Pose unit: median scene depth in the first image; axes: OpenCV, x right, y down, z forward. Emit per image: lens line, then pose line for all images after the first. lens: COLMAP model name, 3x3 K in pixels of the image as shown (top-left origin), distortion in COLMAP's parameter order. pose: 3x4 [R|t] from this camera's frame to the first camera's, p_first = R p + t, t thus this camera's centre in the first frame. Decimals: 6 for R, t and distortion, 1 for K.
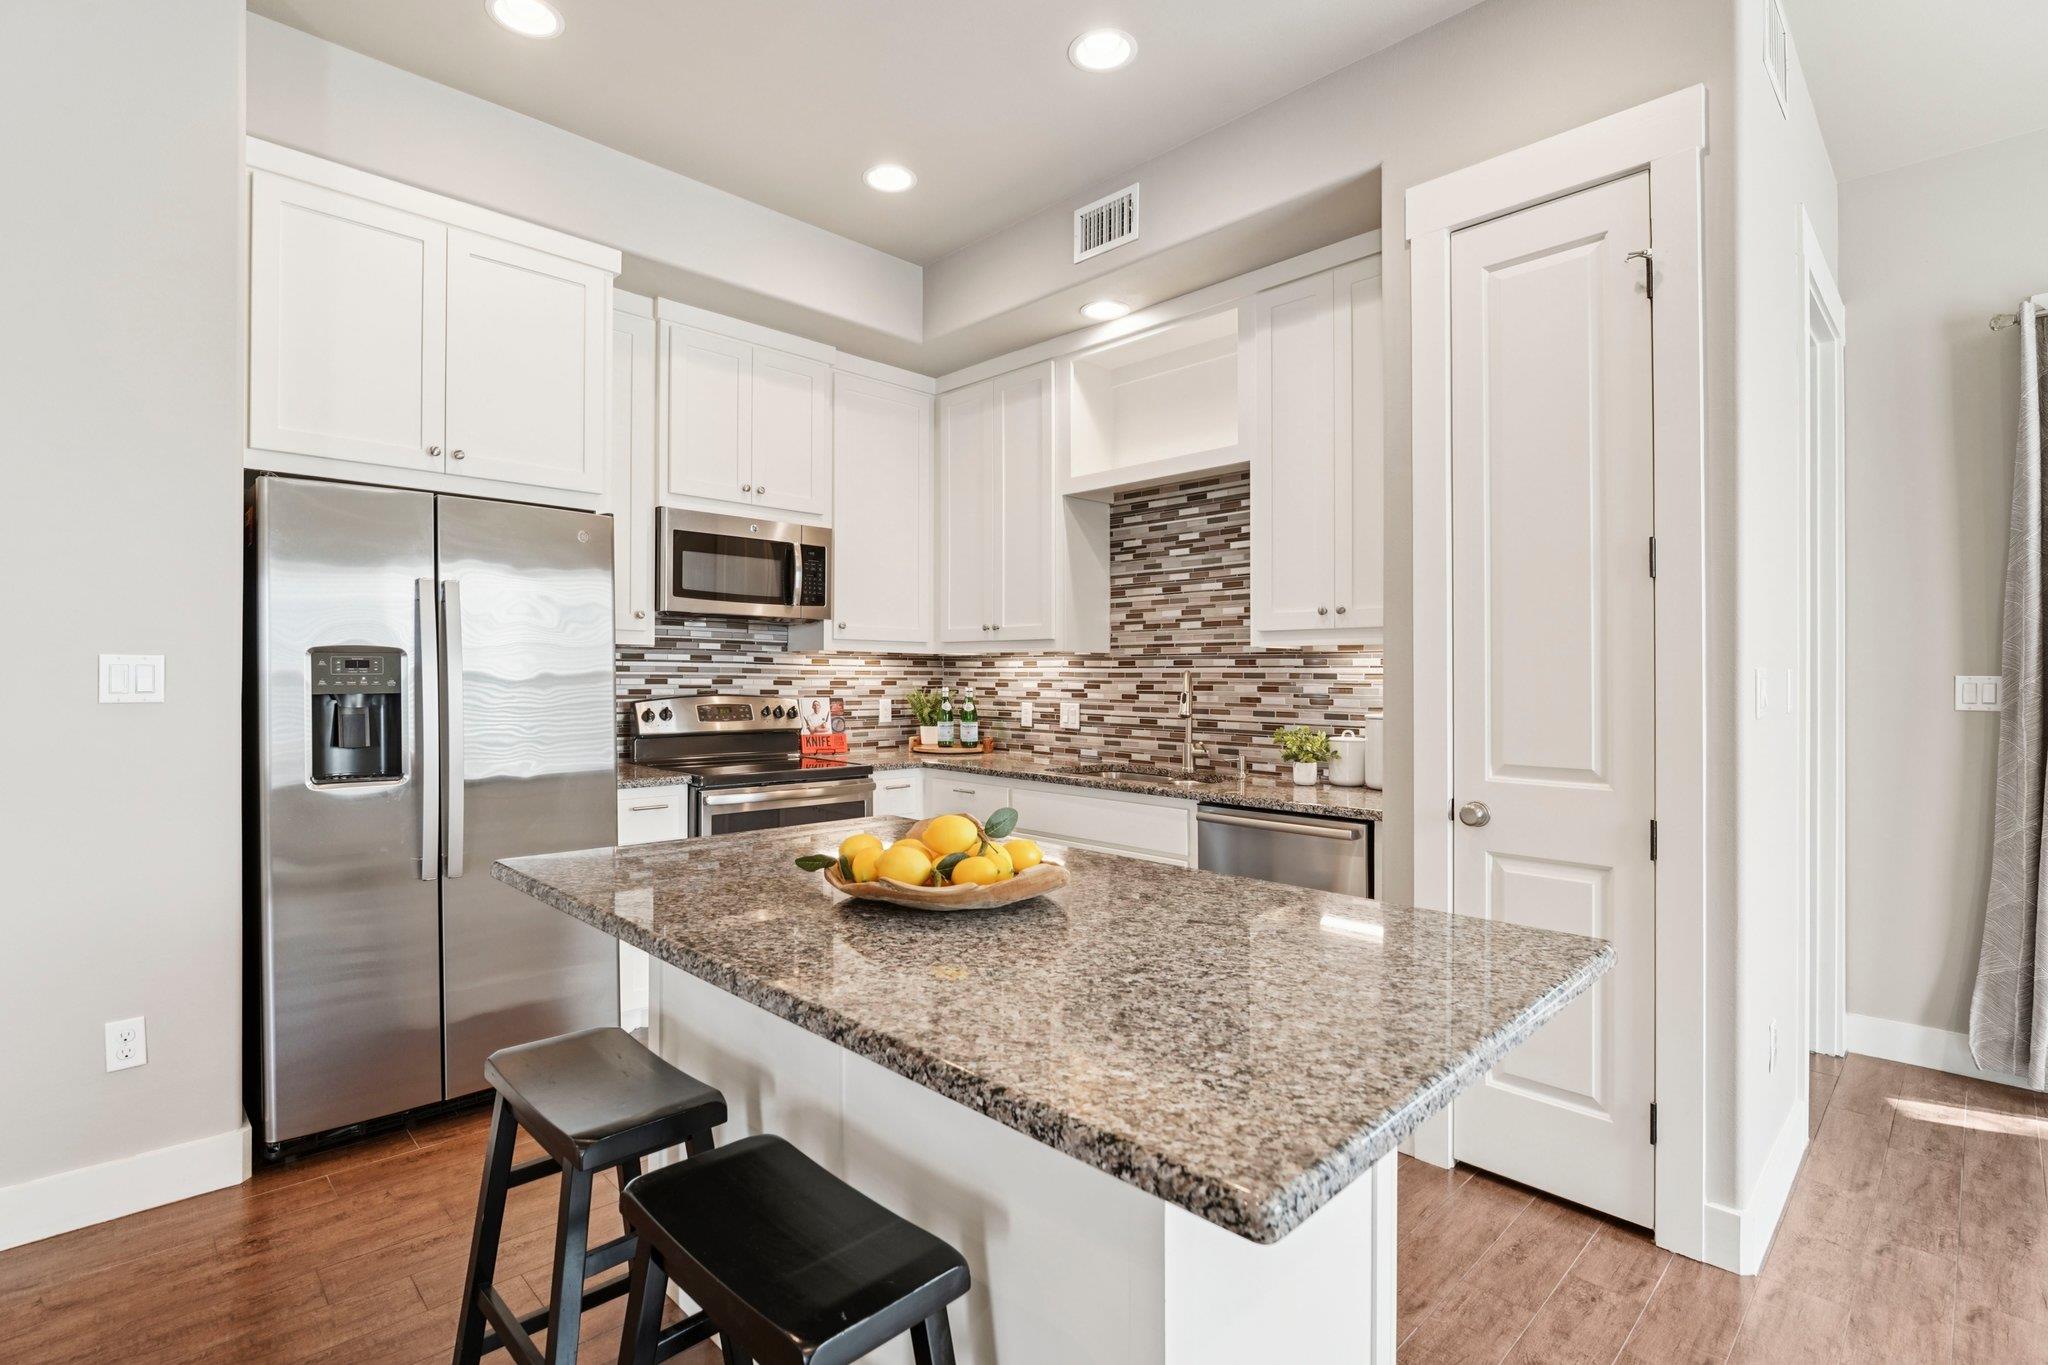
lens RADIAL K [[969.0, 0, 1018.2], [0, 969.0, 668.8], [0, 0, 1]] dist [-0.000893, 0.000221]
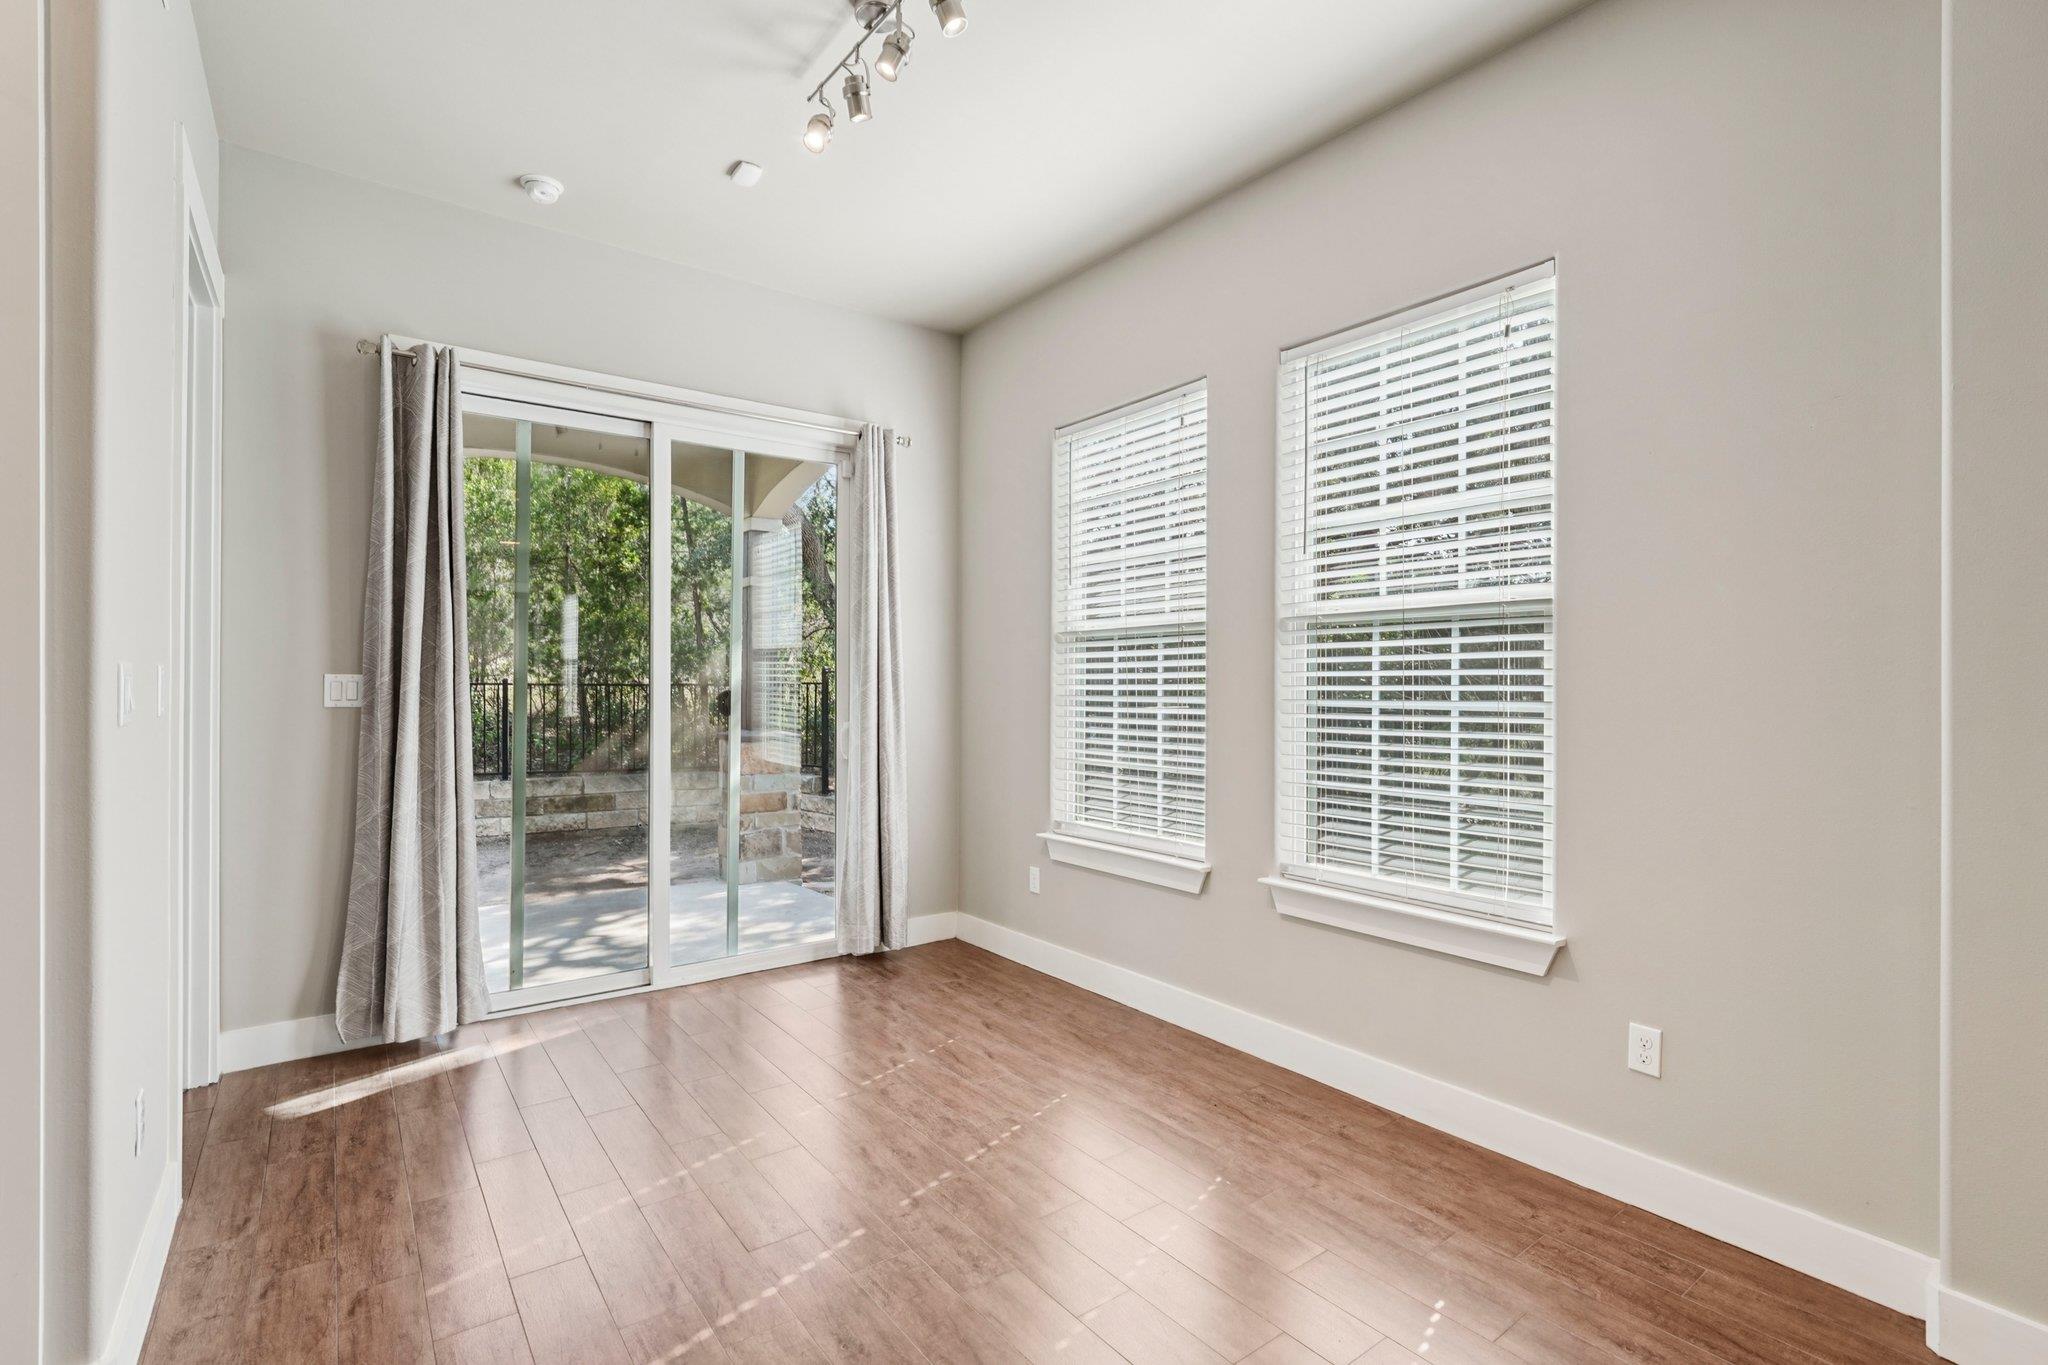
lens RADIAL K [[937.7, 0, 1024.0], [0, 937.7, 682.5], [0, 0, 1]] dist [-0.015618, 0.000247]
pose [[0.143971, -0.001489, 0.989581, 0.071440], [-0.007909, 0.999965, 0.002655, 0.006156], [-0.989550, -0.008209, 0.143954, 0.091622]]
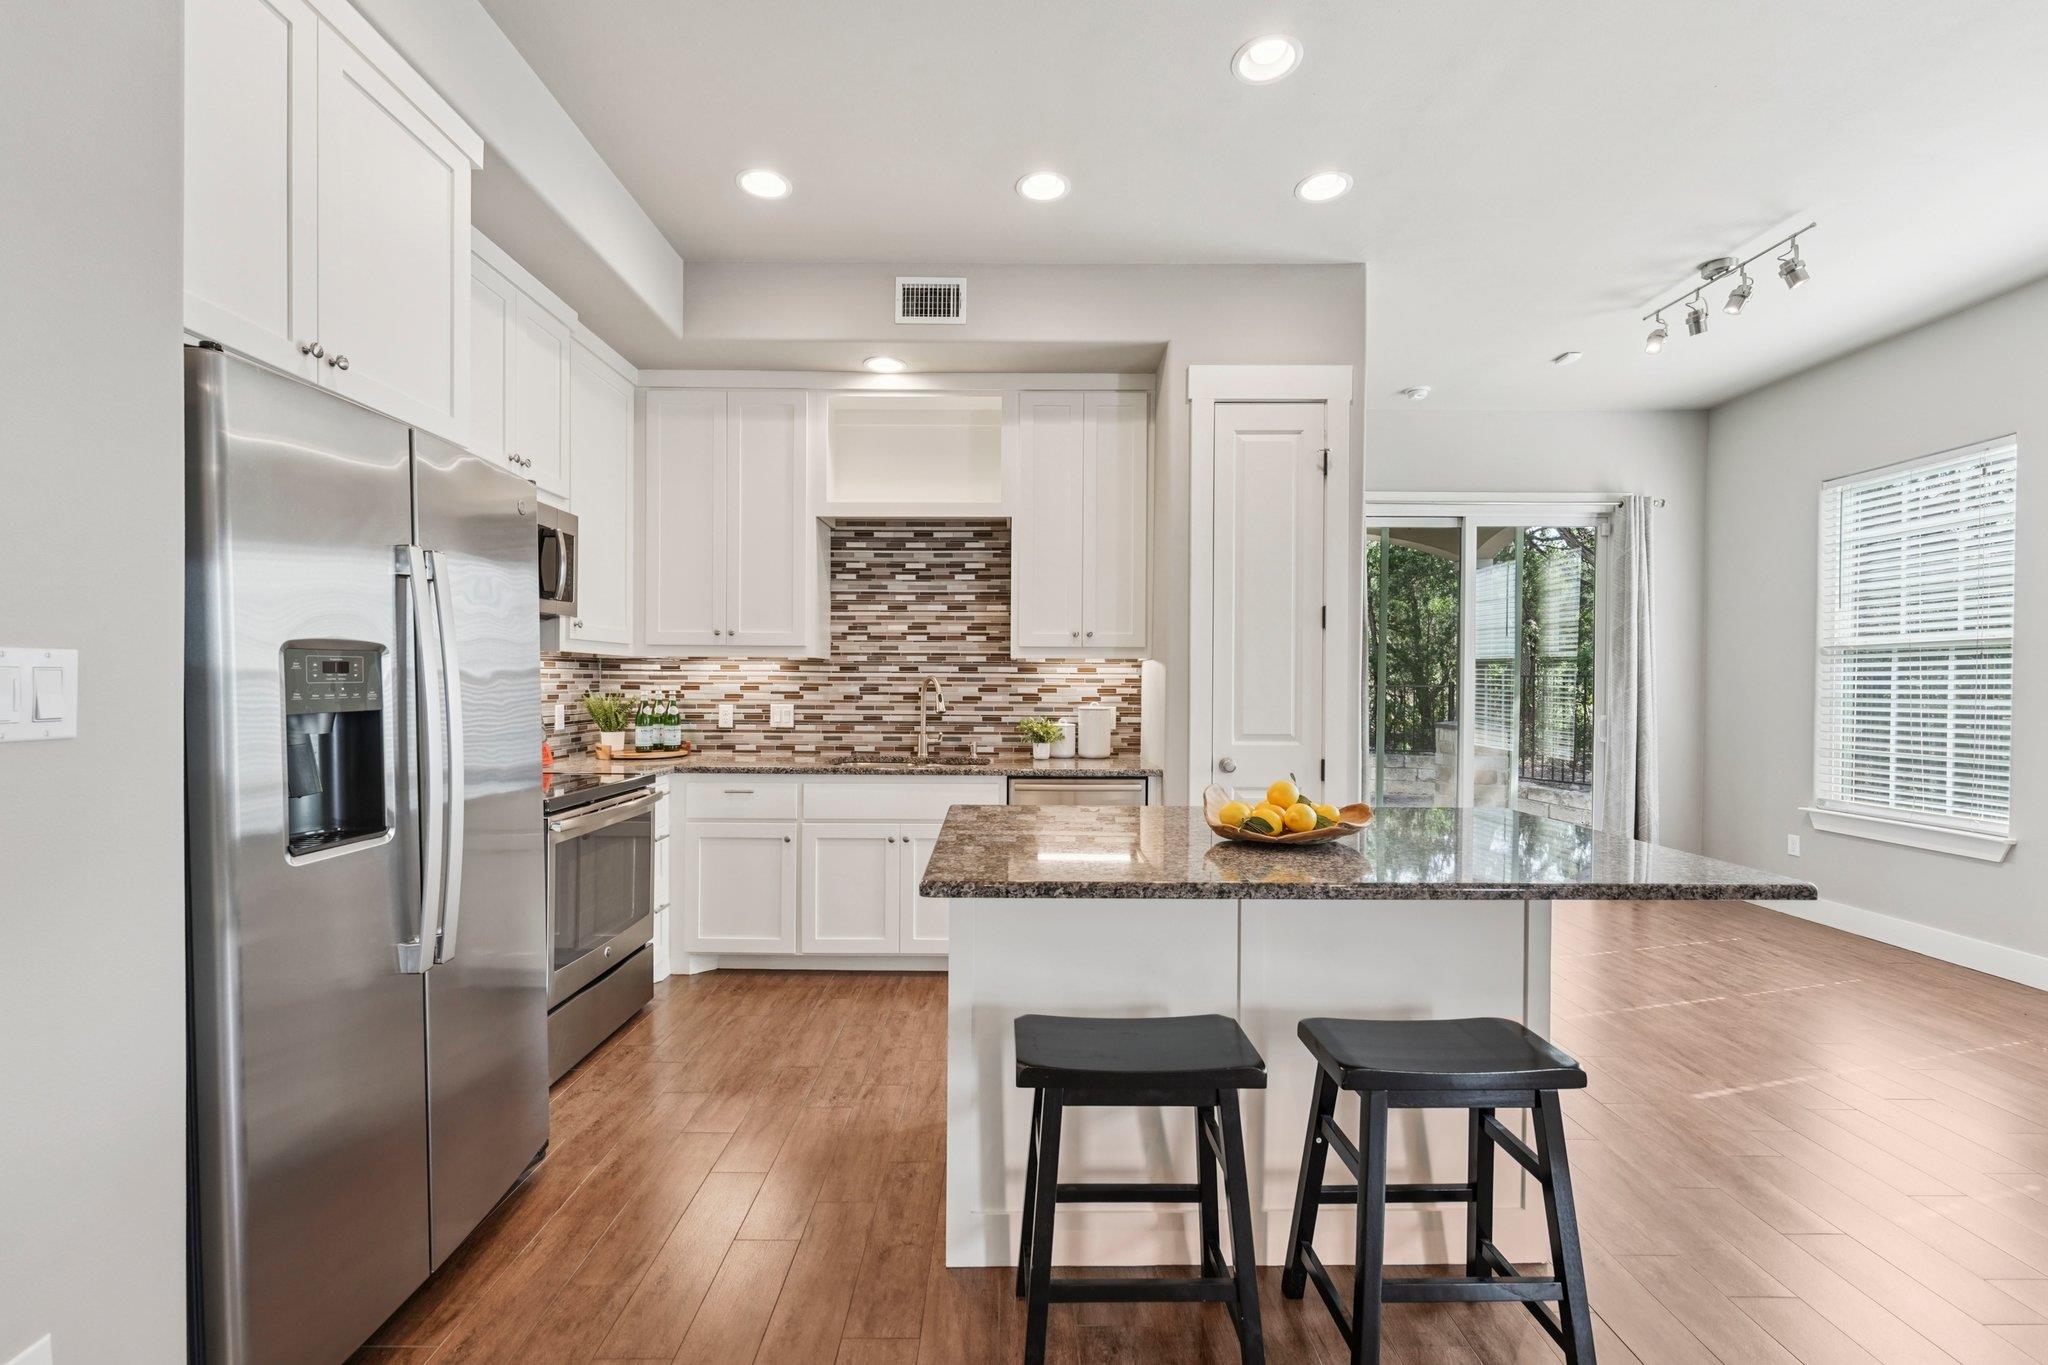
lens RADIAL K [[848.4, 0, 1018.2], [0, 848.4, 687.8], [0, 0, 1]] dist [0.030625, -0.007252]
pose [[0.701050, -0.007974, 0.713067, -0.512134], [-0.007867, 0.999790, 0.018915, -0.003904], [-0.713068, -0.018870, 0.700840, 0.157945]]
